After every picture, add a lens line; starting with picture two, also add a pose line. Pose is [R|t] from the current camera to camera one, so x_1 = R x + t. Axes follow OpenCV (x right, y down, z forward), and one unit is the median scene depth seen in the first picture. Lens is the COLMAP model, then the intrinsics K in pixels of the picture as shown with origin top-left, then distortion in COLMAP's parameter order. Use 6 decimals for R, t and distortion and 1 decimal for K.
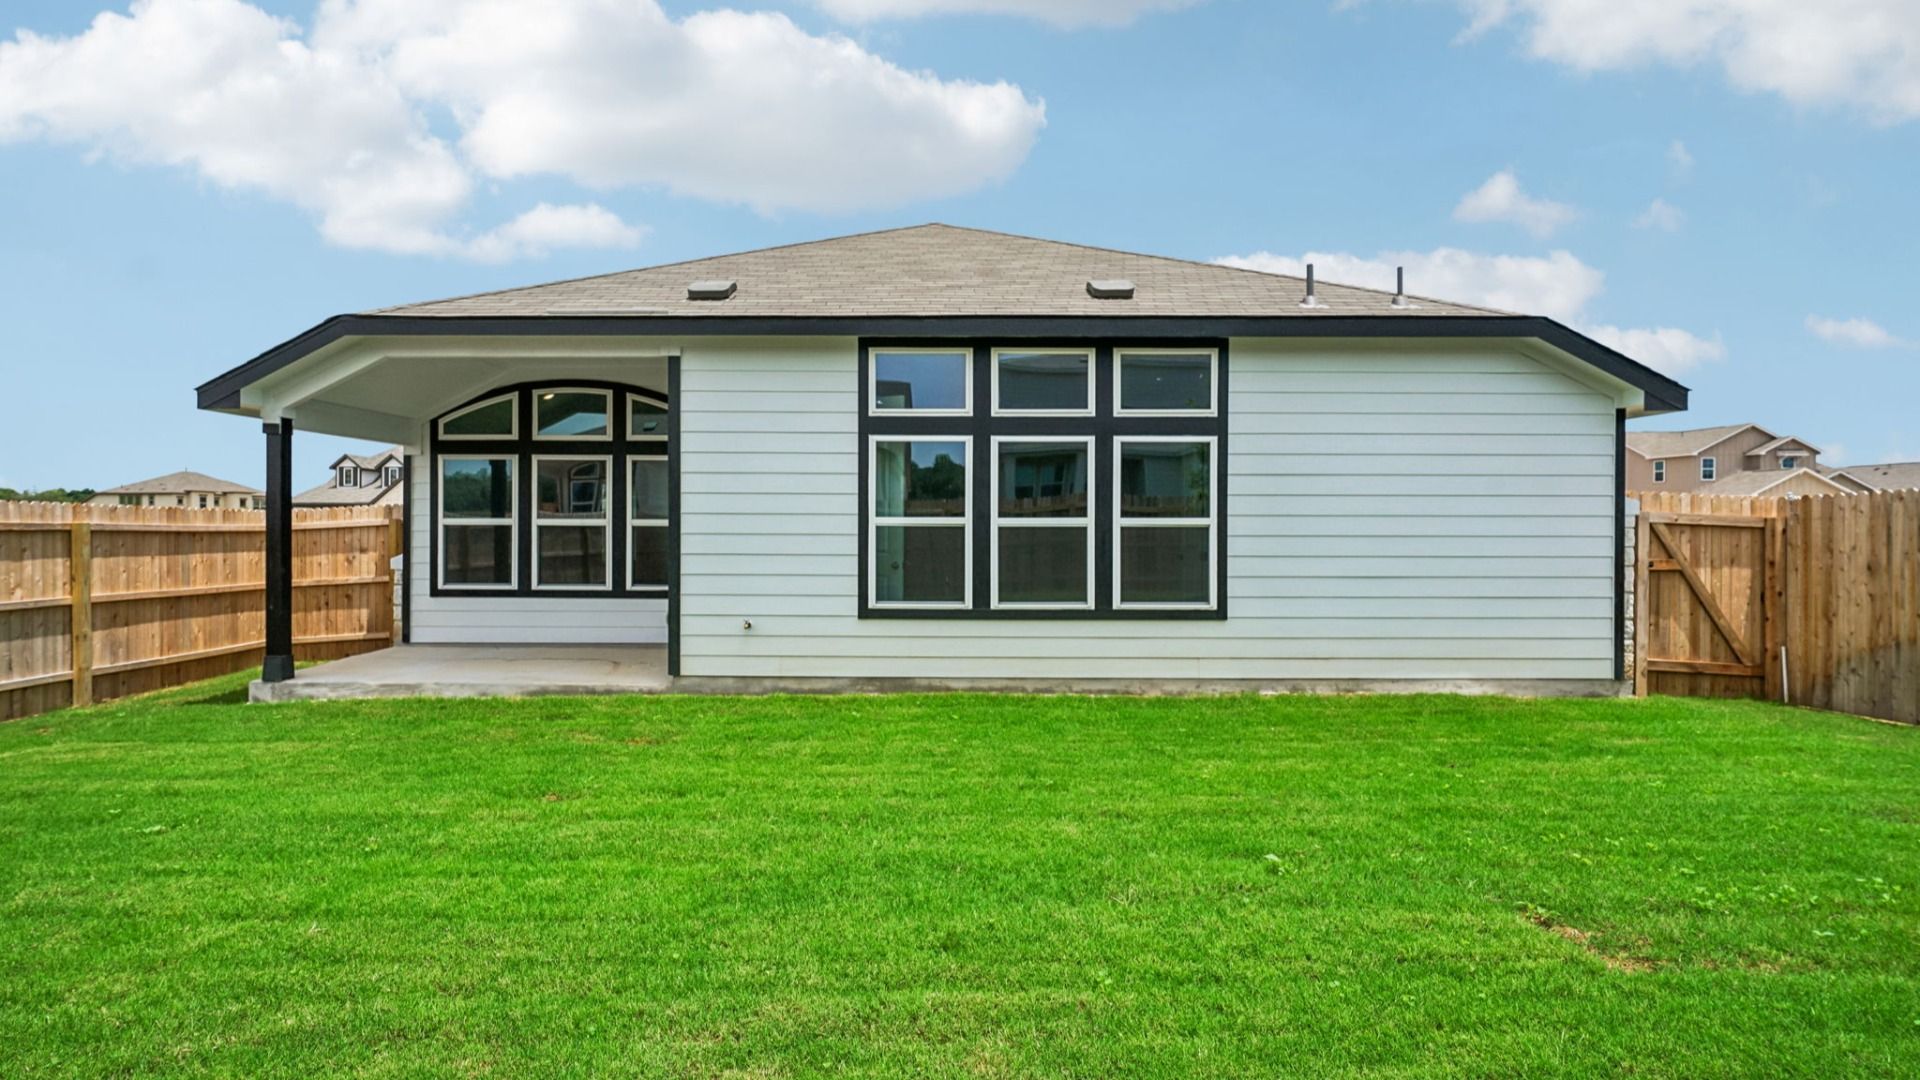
lens RADIAL K [[884.4, 0, 959.8], [0, 884.4, 517.5], [0, 0, 1]] dist [-0.005959, -0.000523]
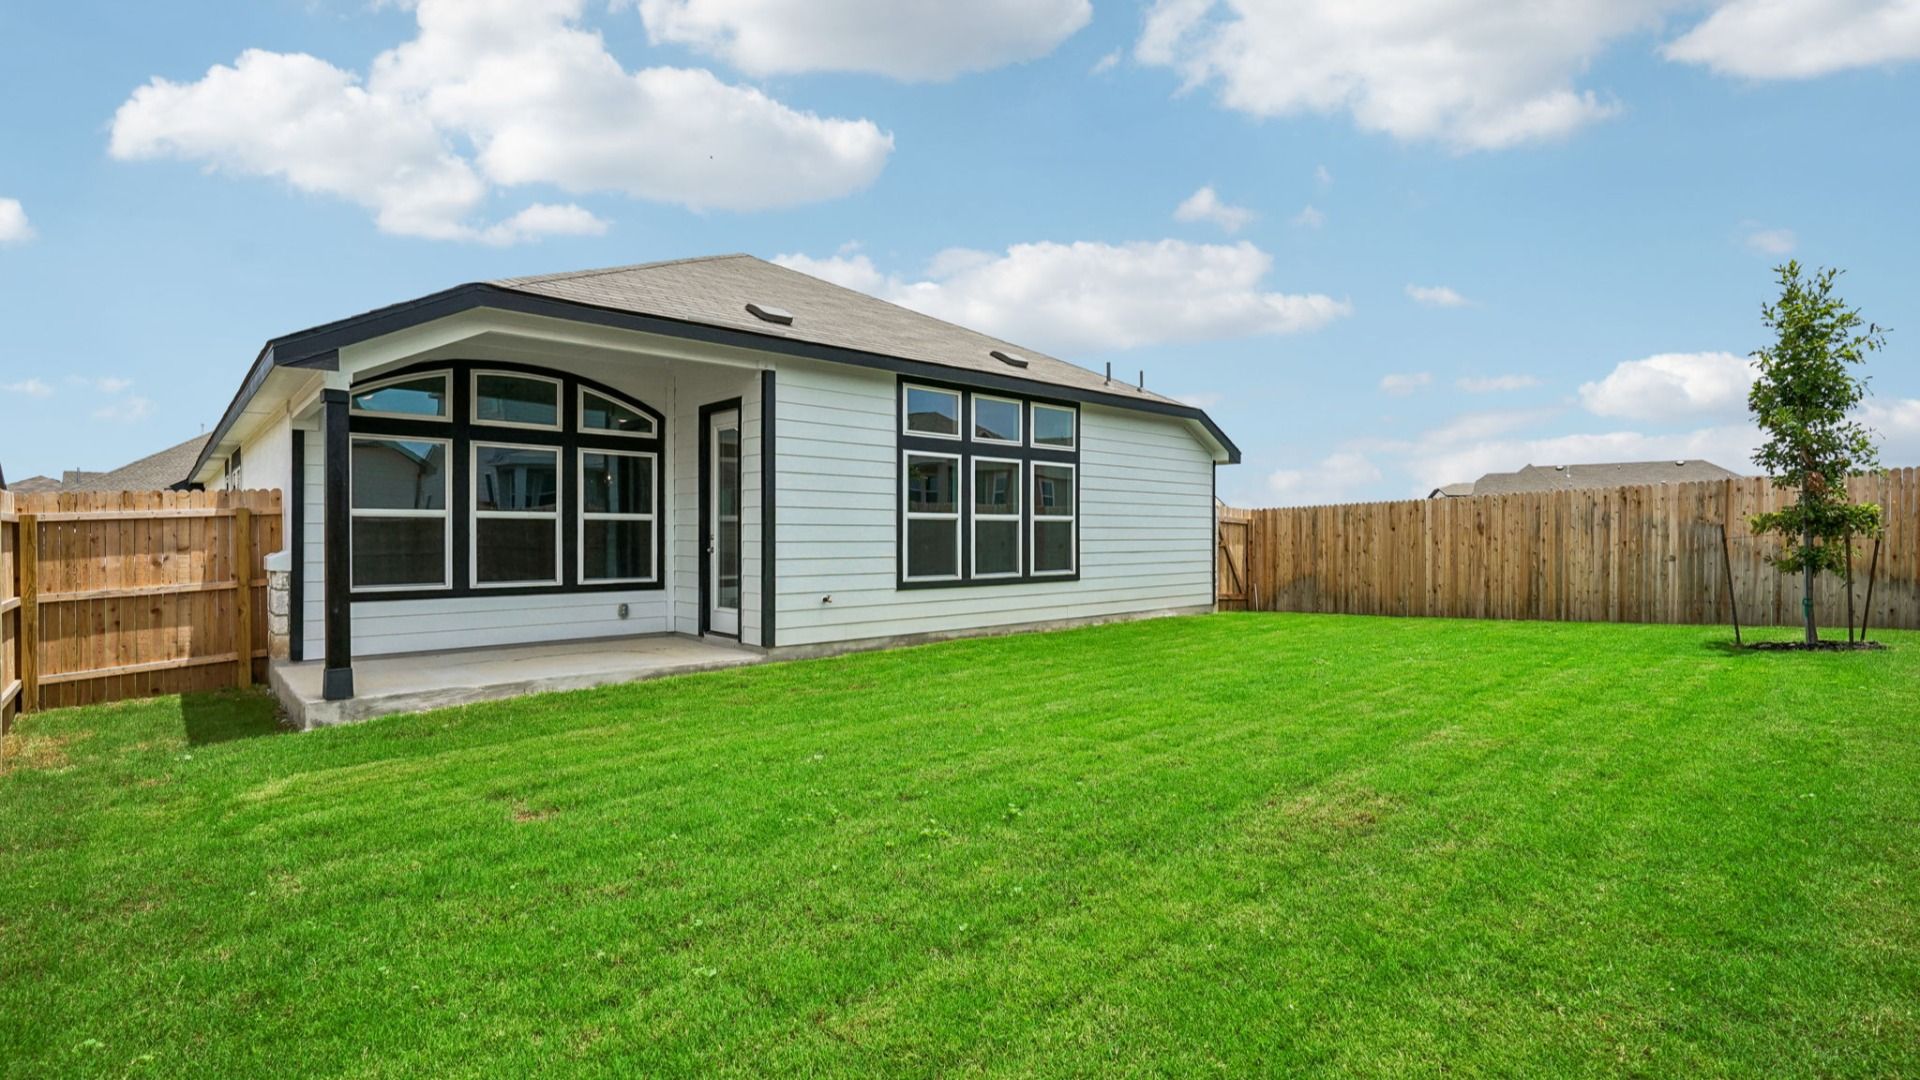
lens RADIAL K [[881.8, 0, 958.7], [0, 881.8, 530.7], [0, 0, 1]] dist [-0.000717, 0.000076]
pose [[0.732955, -0.000521, 0.680277, -0.928054], [-0.003927, 0.999980, 0.004996, 0.019697], [-0.680266, -0.006334, 0.732938, -0.011515]]
